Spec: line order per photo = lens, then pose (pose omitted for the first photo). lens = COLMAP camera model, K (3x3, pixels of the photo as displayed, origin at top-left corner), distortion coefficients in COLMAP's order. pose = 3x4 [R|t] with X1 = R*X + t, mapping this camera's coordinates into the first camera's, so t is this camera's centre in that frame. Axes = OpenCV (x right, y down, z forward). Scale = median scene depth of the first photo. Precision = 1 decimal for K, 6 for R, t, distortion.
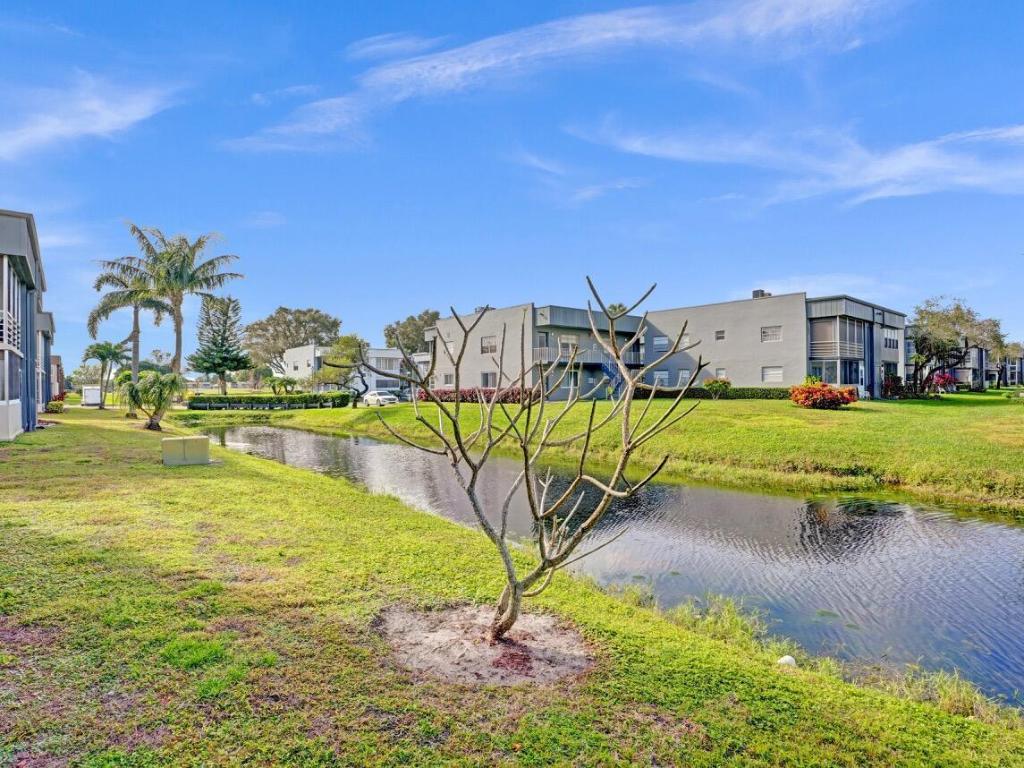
lens RADIAL K [[531.0, 0, 511.4], [0, 531.0, 382.3], [0, 0, 1]] dist [-0.065629, 0.024191]
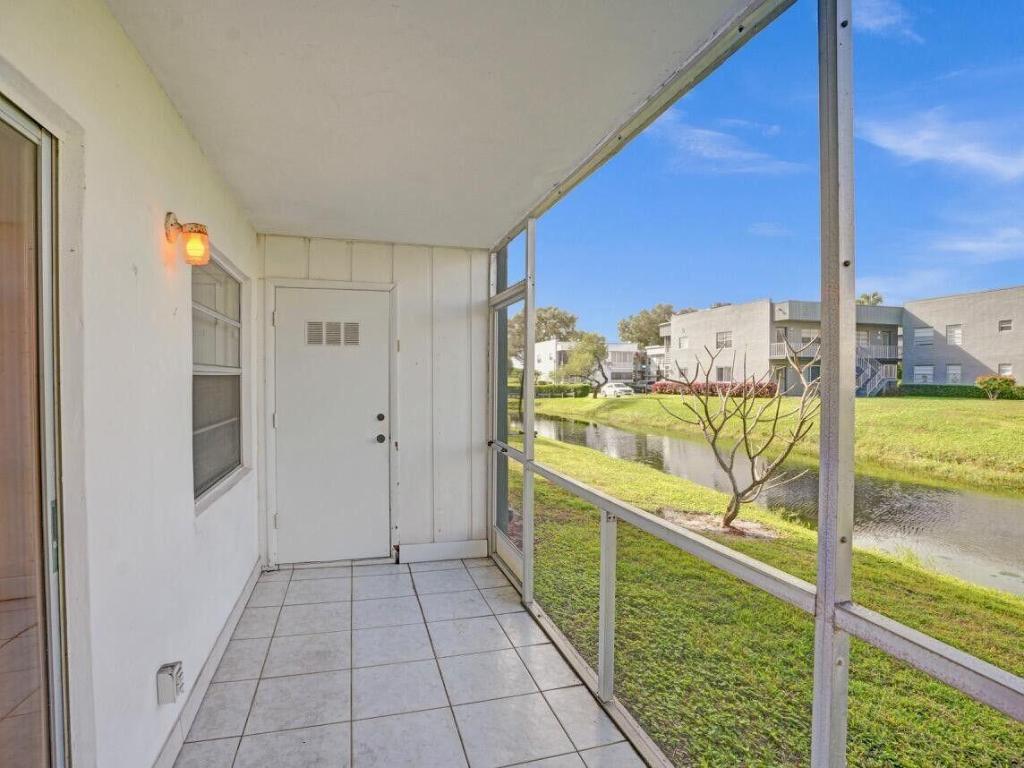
lens RADIAL K [[531.0, 0, 512.6], [0, 531.0, 382.6], [0, 0, 1]] dist [-0.065629, 0.024191]
pose [[0.911525, 0.015537, -0.410952, 0.003880], [-0.008572, 0.999787, 0.018785, -0.003972], [0.411156, -0.013601, 0.911463, -0.105388]]
